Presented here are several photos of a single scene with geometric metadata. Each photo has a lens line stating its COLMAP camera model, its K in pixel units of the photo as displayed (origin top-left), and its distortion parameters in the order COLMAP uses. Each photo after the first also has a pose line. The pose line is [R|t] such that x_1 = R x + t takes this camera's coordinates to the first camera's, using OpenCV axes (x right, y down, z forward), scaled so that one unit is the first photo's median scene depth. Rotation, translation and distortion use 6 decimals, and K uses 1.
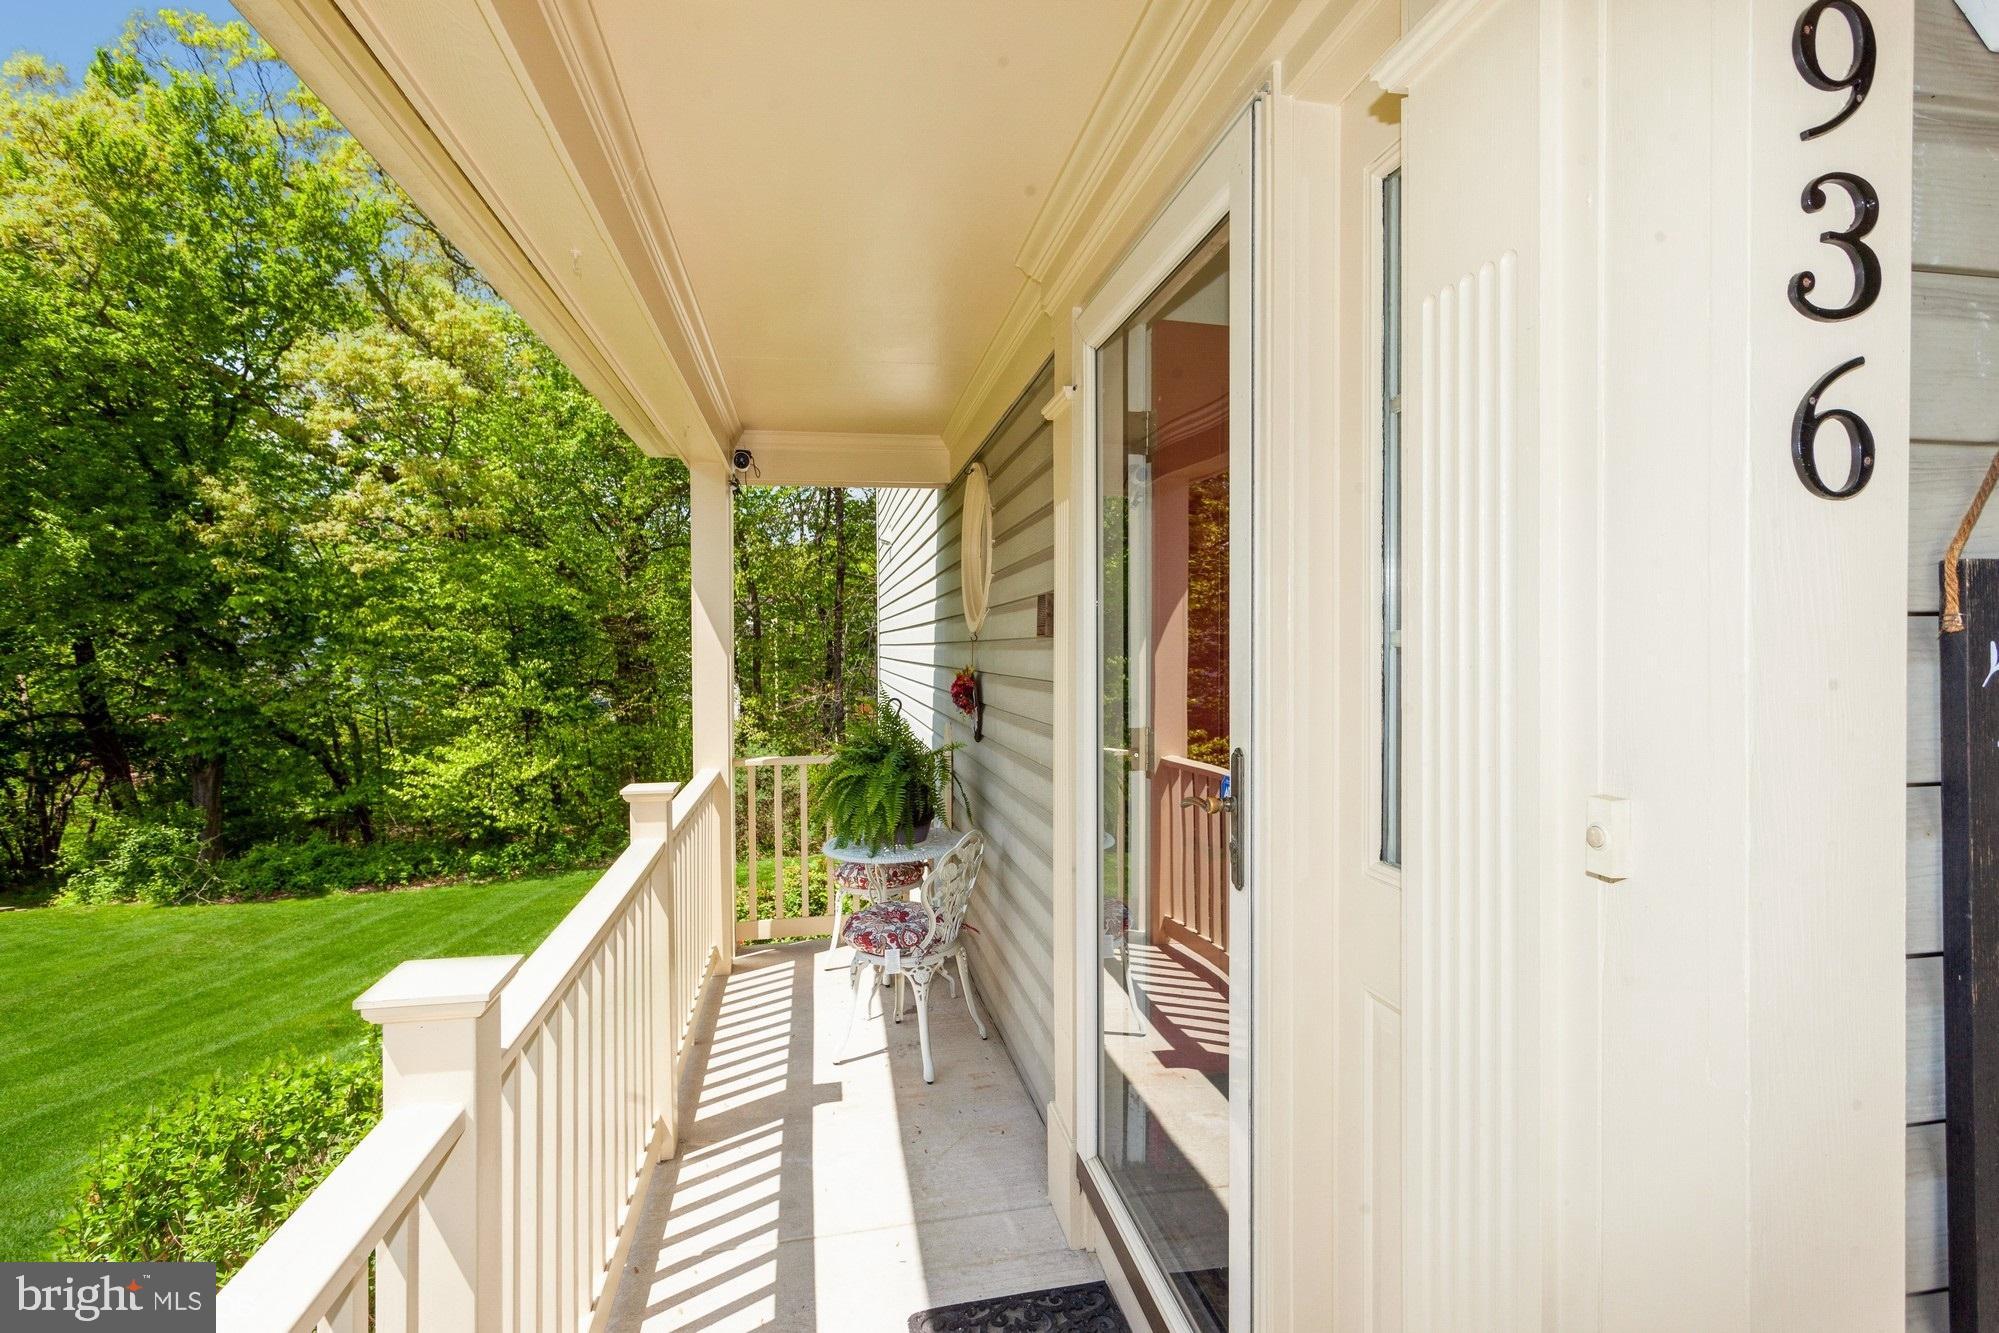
lens RADIAL K [[925.9, 0, 999.5], [0, 925.9, 666.5], [0, 0, 1]] dist [0.000414, -0.000523]
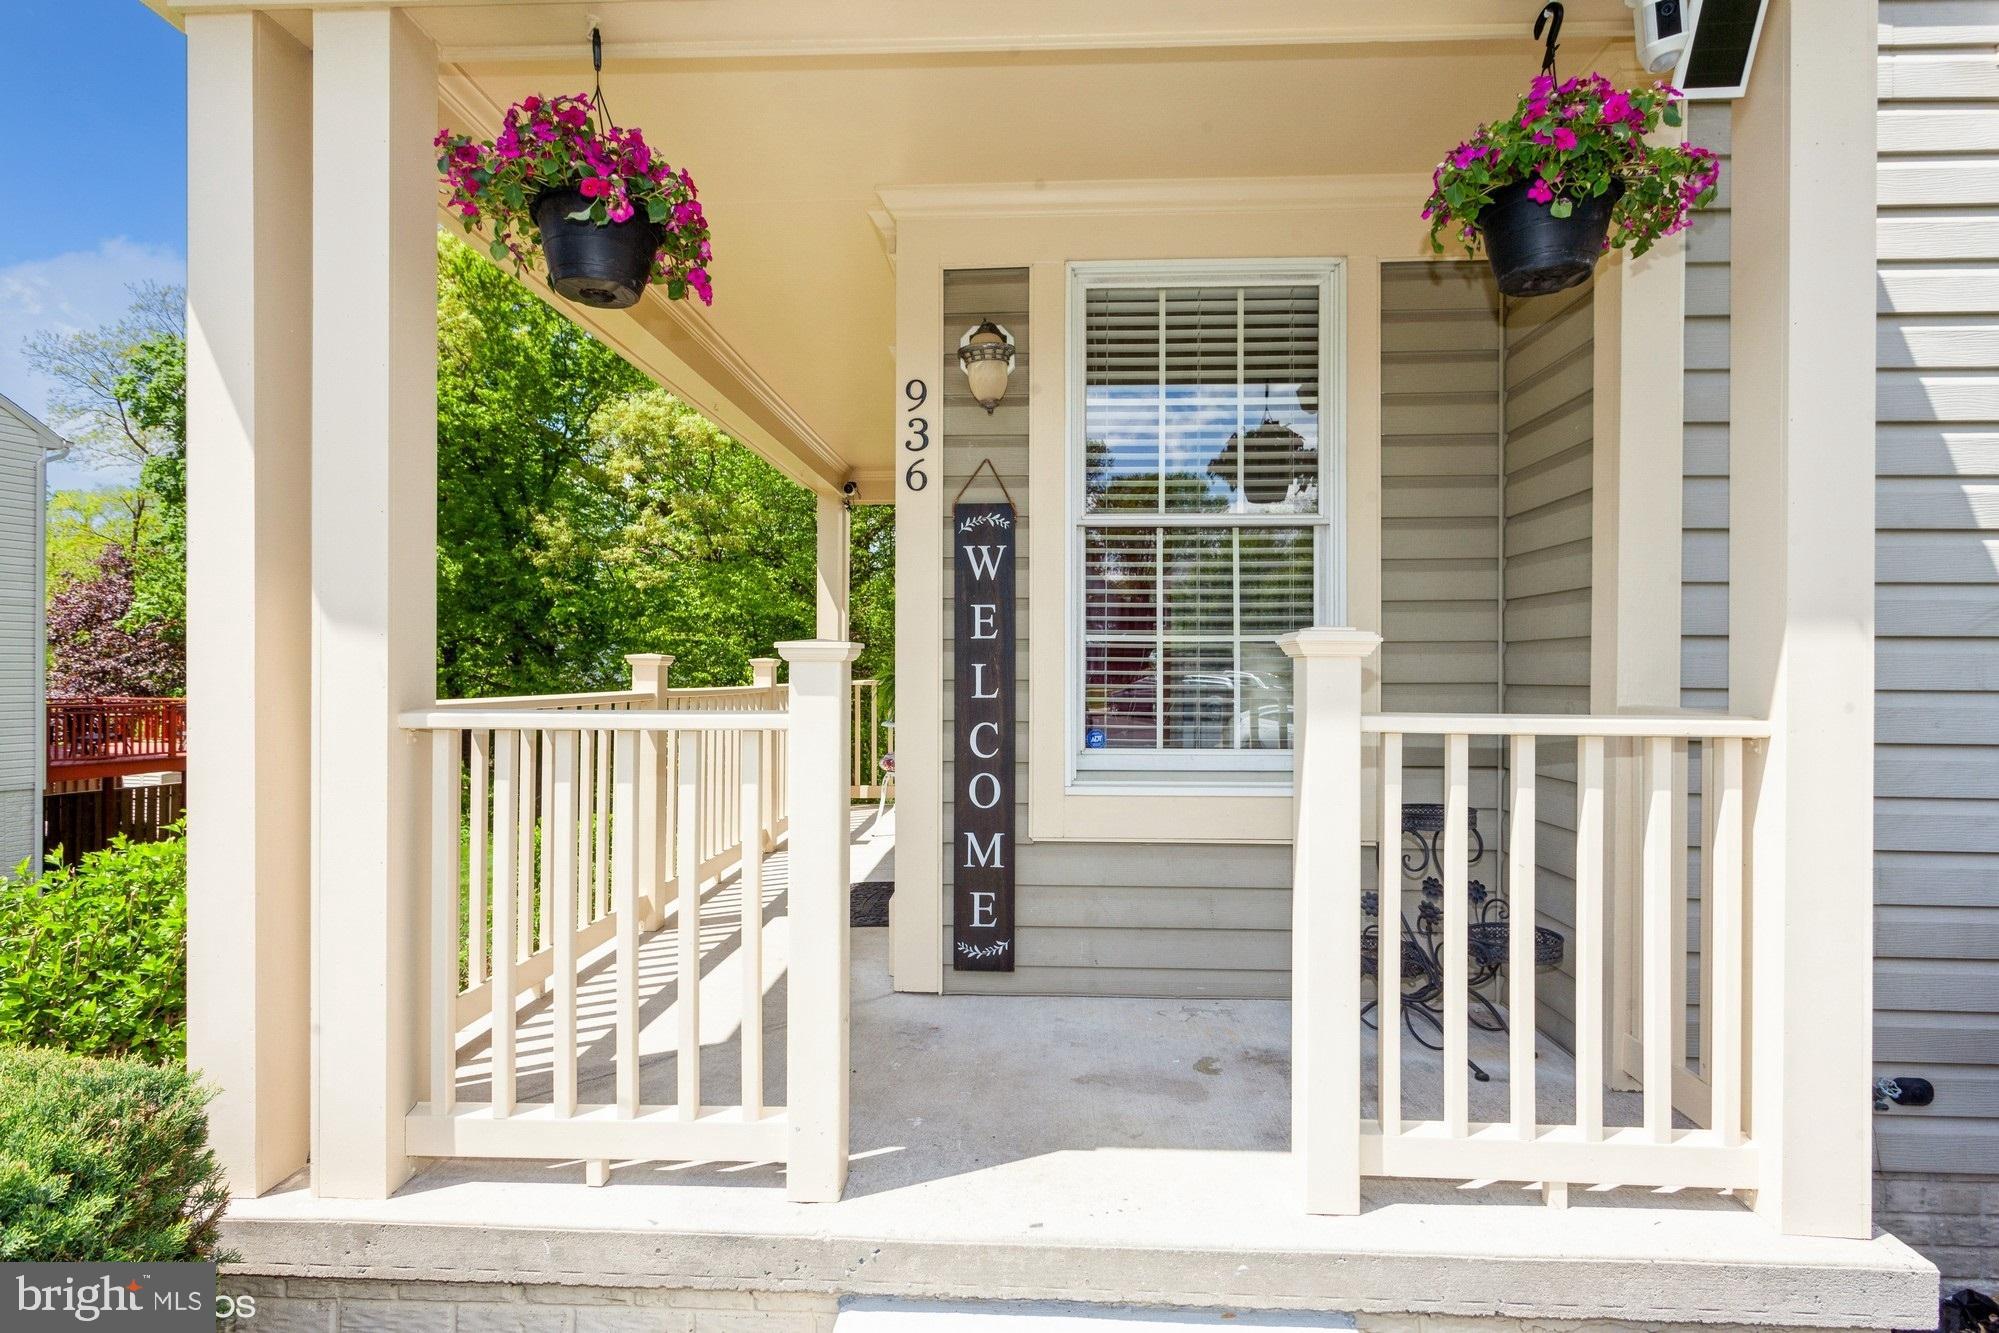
lens RADIAL K [[948.2, 0, 1004.3], [0, 948.2, 681.9], [0, 0, 1]] dist [-0.000836, 0.000305]
pose [[0.971120, 0.012574, -0.238262, 0.084604], [-0.014998, 0.999853, -0.008360, 0.027122], [0.238122, 0.011692, 0.971165, -0.116765]]
